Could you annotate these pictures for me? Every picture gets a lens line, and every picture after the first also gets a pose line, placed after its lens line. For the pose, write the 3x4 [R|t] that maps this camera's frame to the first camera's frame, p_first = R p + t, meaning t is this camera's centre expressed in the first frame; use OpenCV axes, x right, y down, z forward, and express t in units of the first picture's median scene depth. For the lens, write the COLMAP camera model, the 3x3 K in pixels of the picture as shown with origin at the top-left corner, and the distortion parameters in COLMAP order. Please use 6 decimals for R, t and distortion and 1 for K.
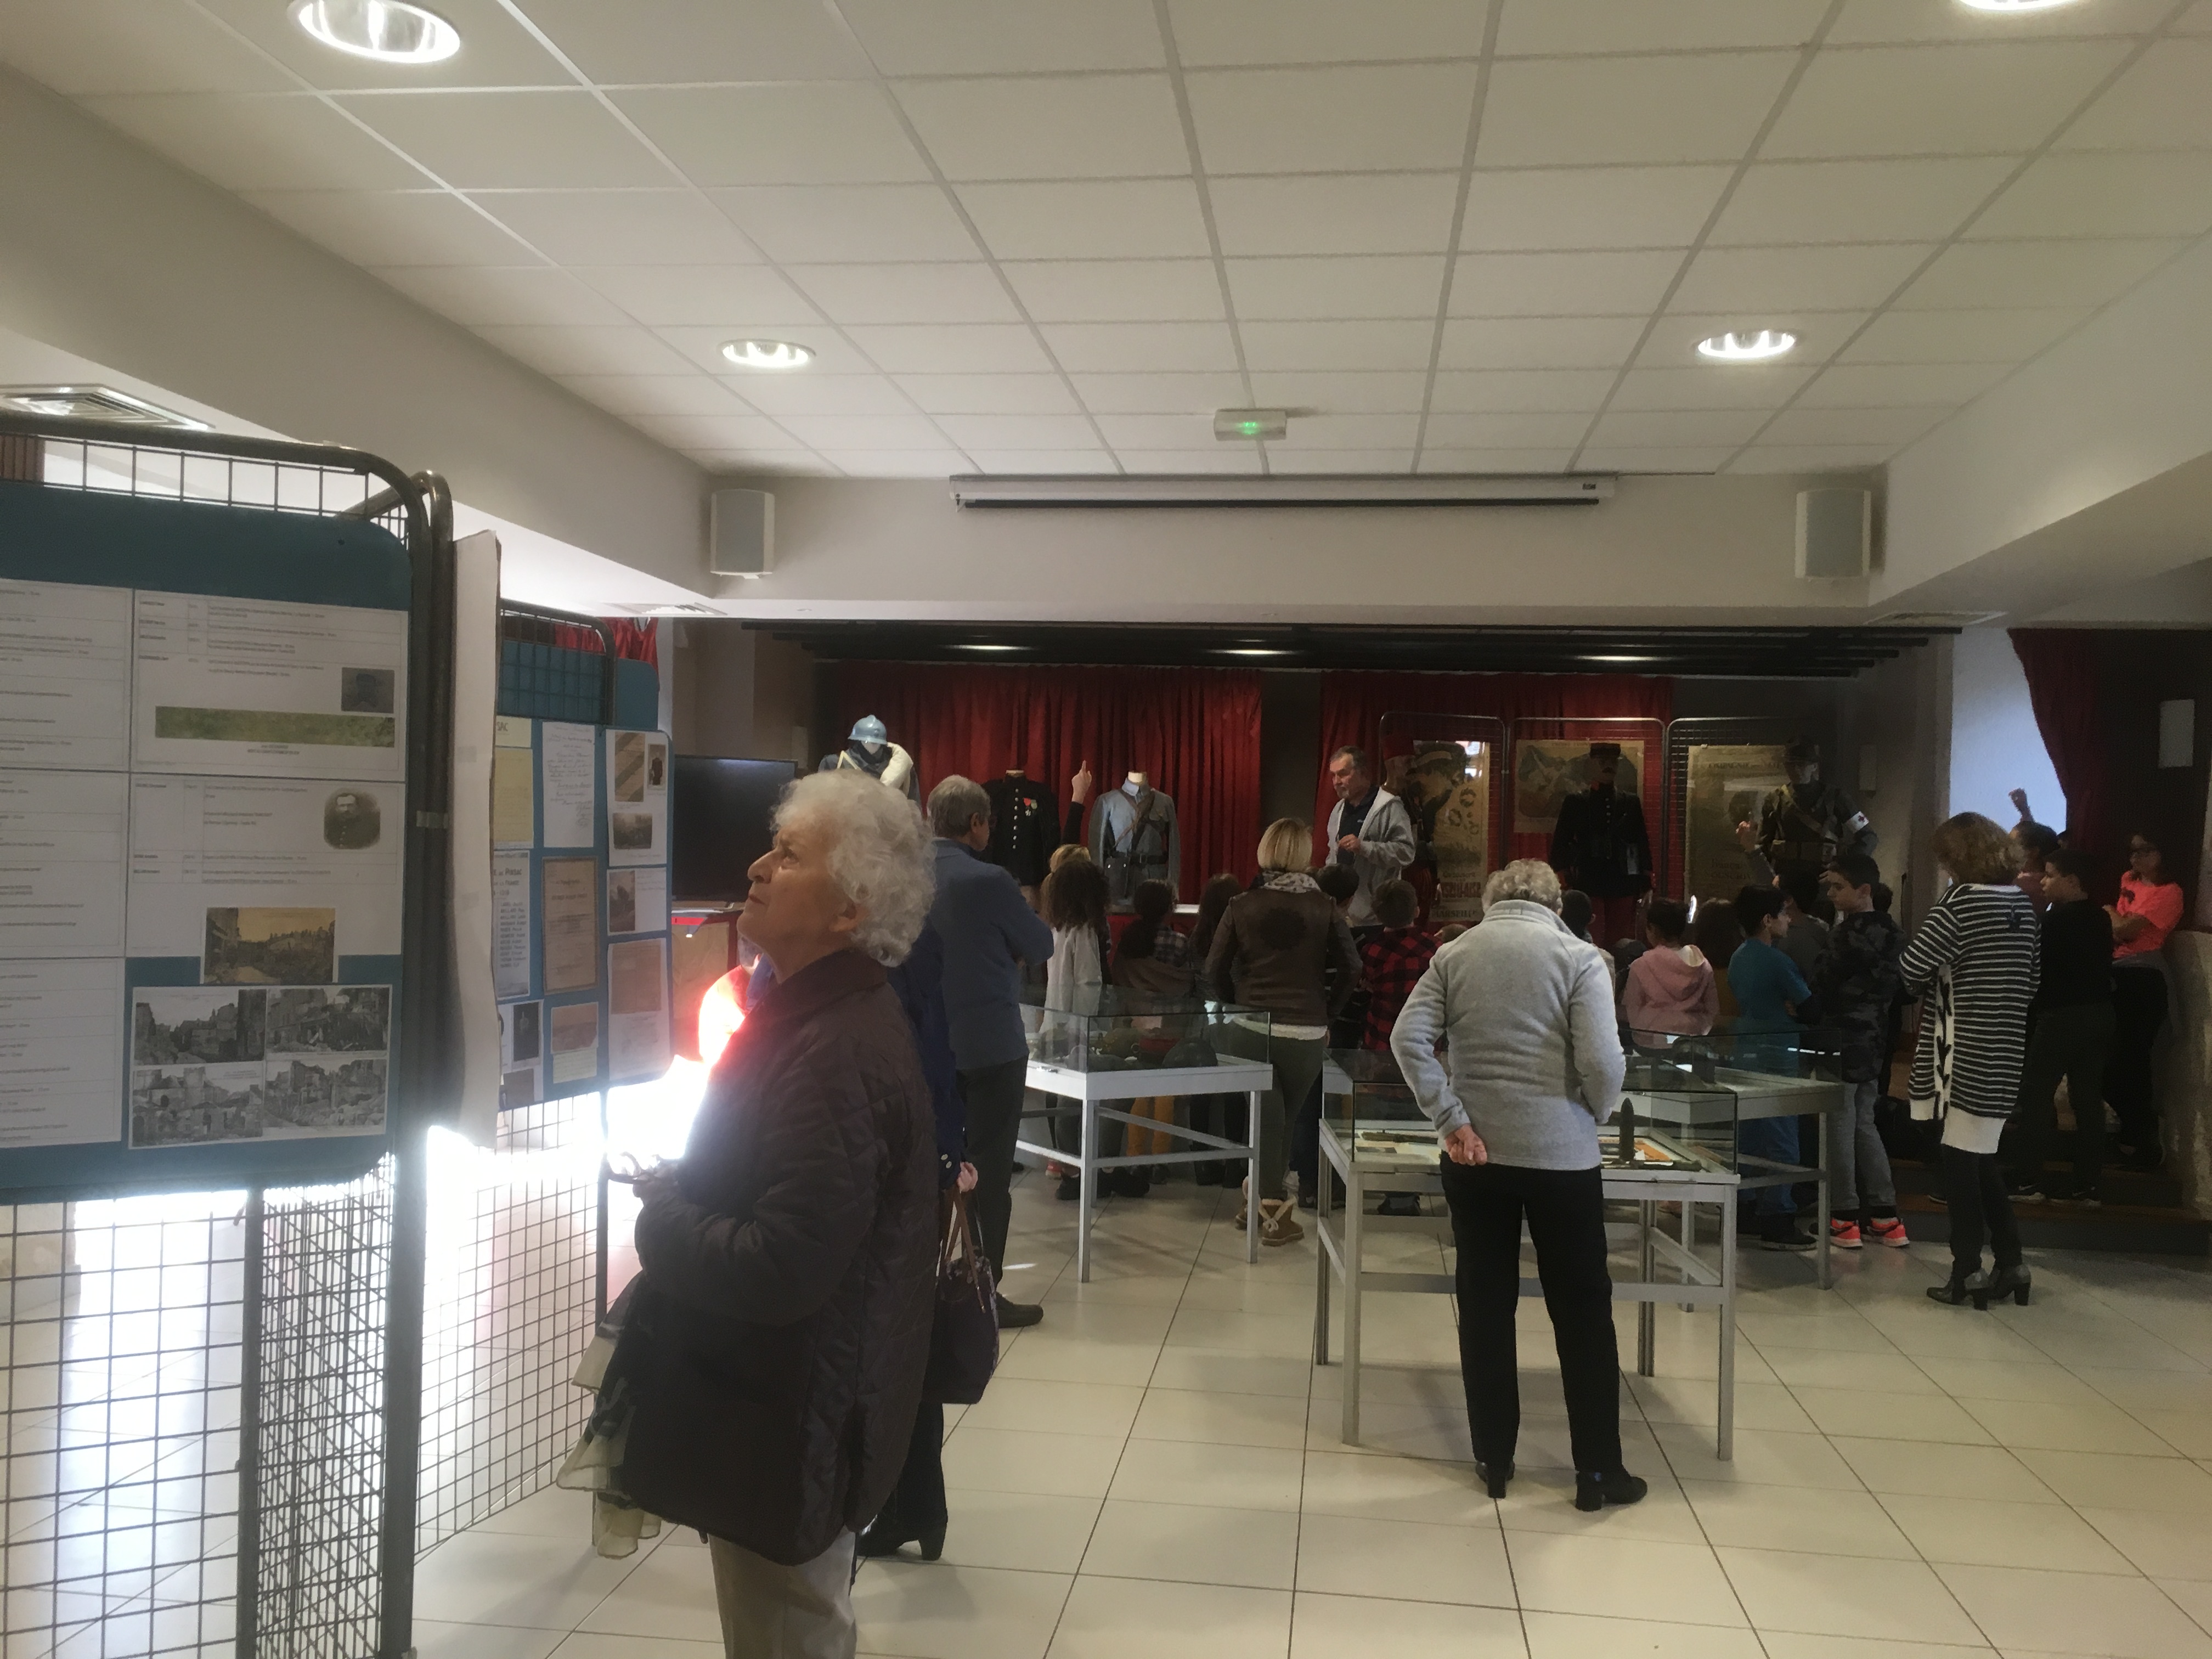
lens RADIAL K [[1868.2, 0, 1108.2], [0, 1868.2, 836.8], [0, 0, 1]] dist [0.041557, -0.000097]
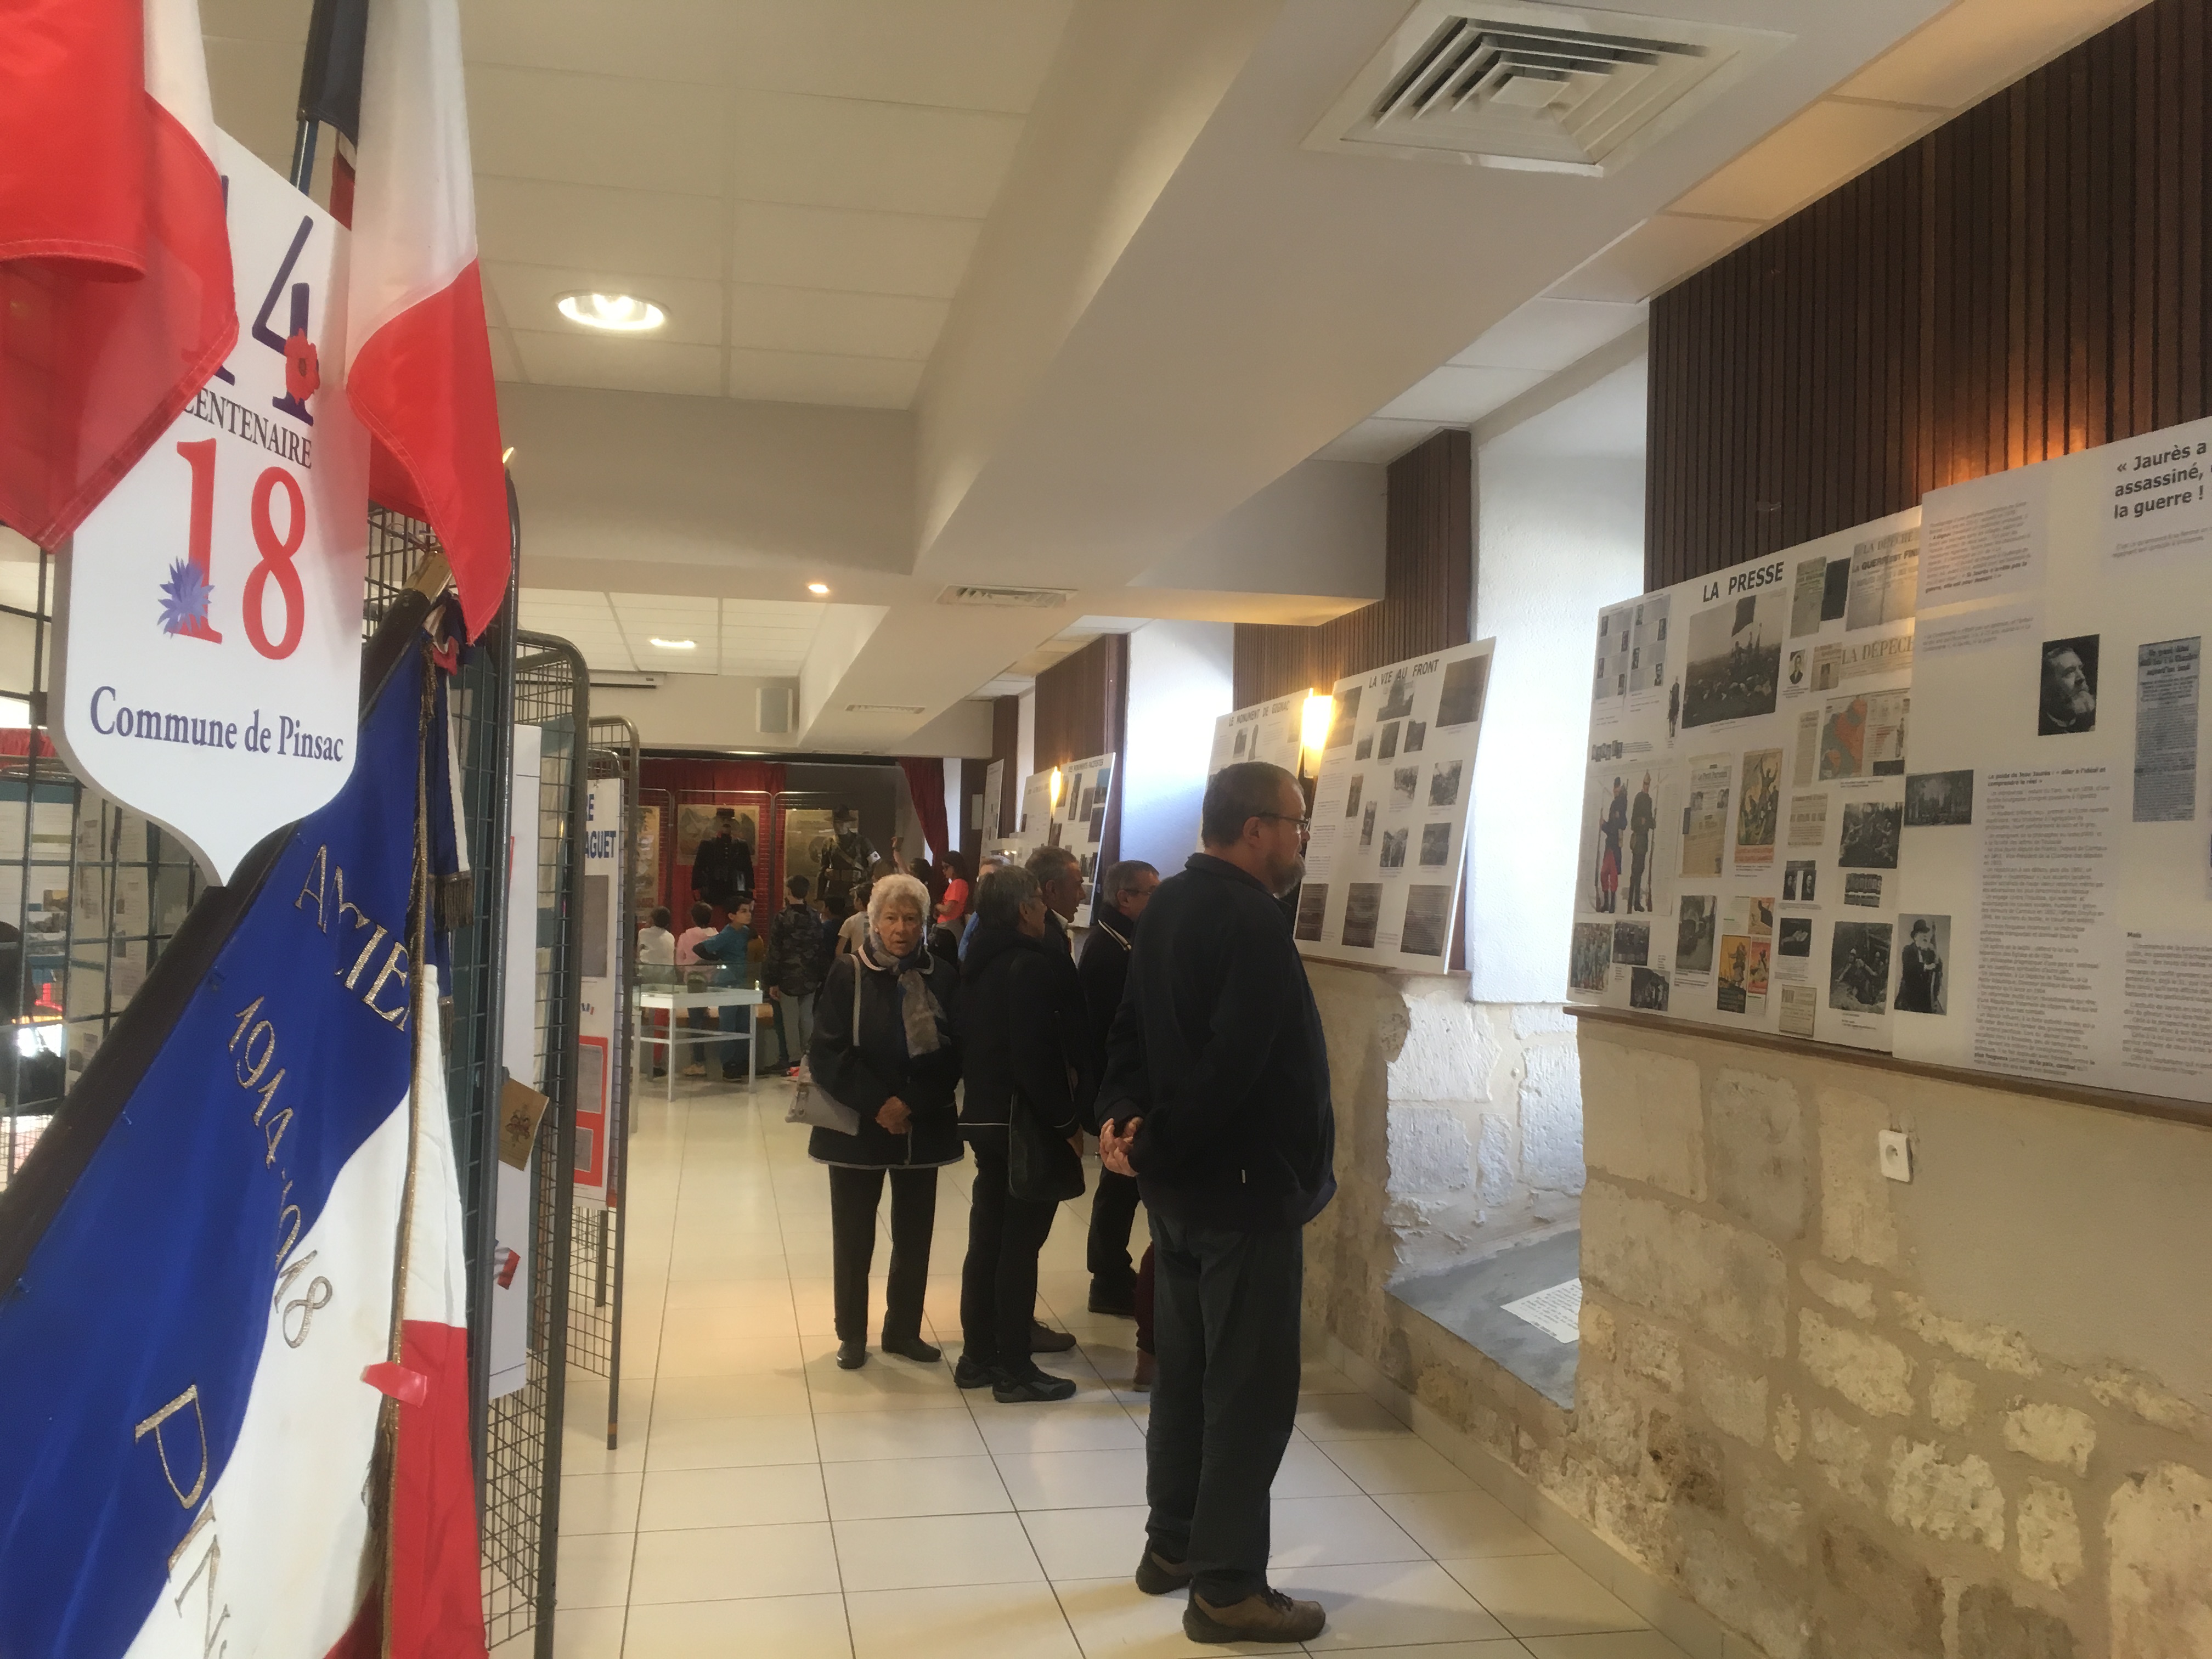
lens RADIAL K [[1868.2, 0, 1109.7], [0, 1868.2, 826.6], [0, 0, 1]] dist [0.041557, -0.000097]
pose [[0.943351, 0.000498, 0.331795, 0.129105], [0.007006, 0.999746, -0.021419, 0.004676], [-0.331721, 0.022530, 0.943108, -1.656668]]
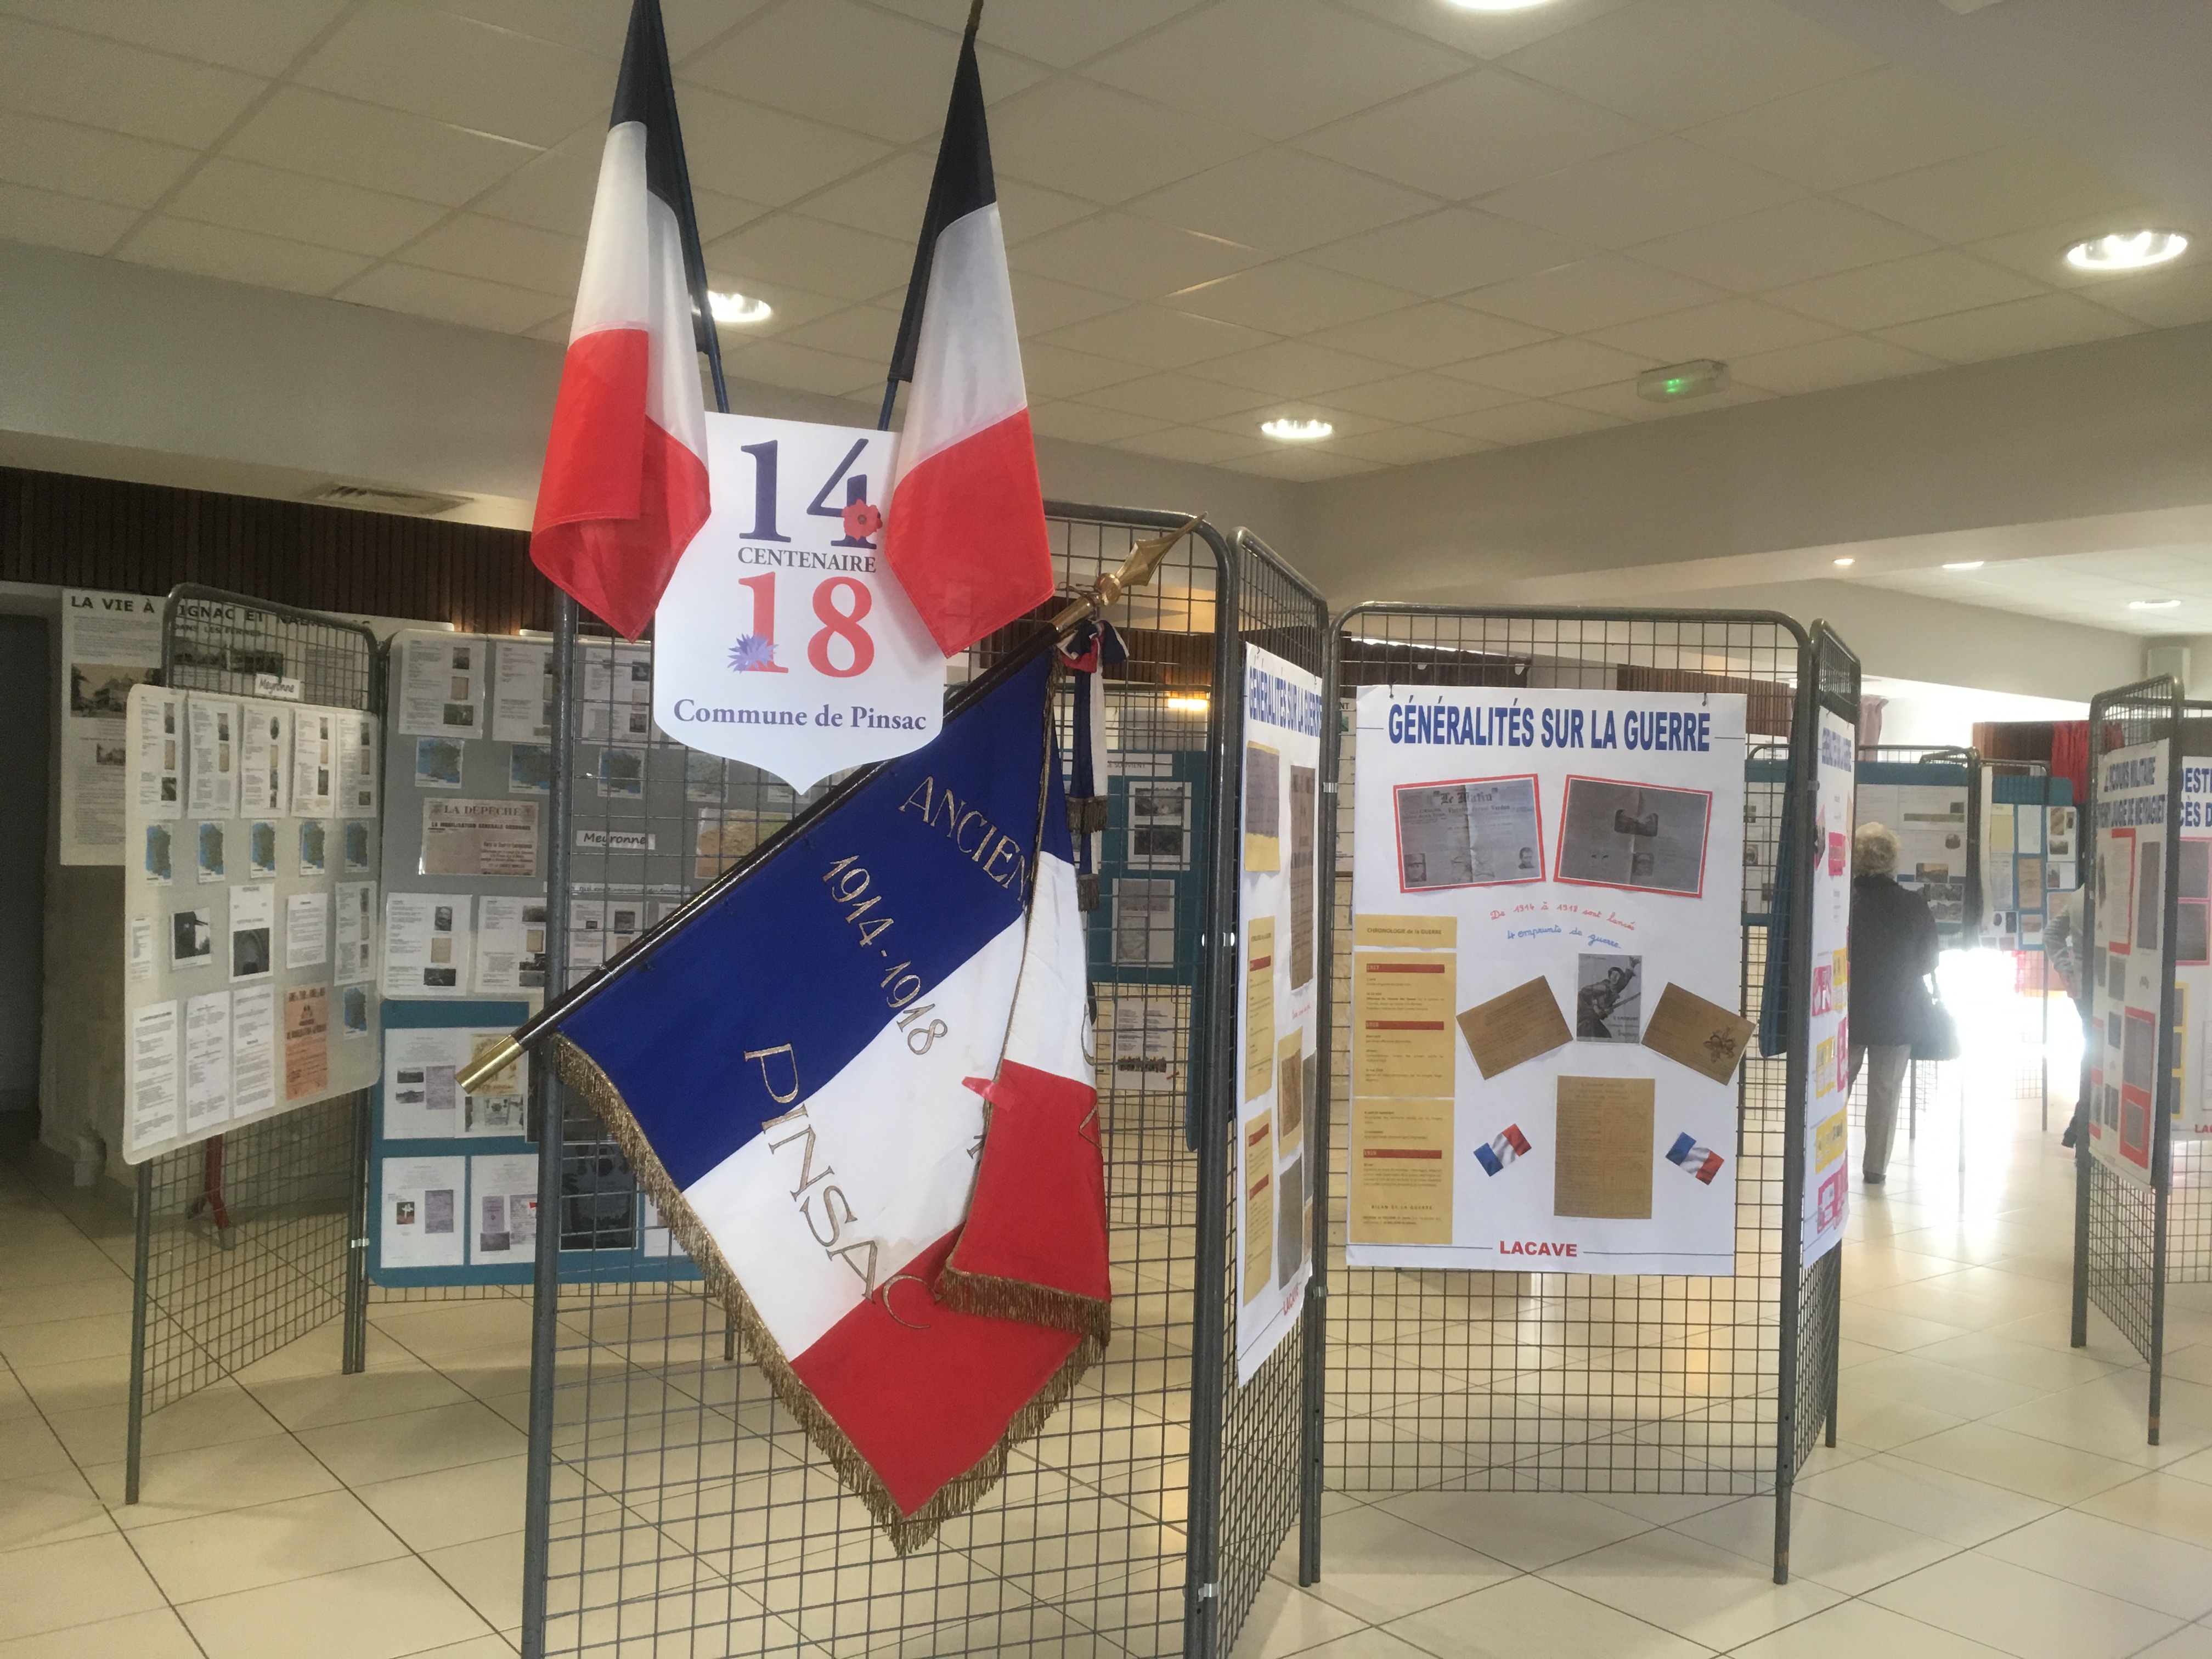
lens RADIAL K [[1868.2, 0, 1110.3], [0, 1868.2, 824.8], [0, 0, 1]] dist [0.041557, -0.000097]
pose [[0.714628, -0.007329, -0.699466, 0.603151], [-0.009115, 0.999763, -0.019788, 0.028098], [0.699445, 0.020517, 0.714392, -1.679694]]
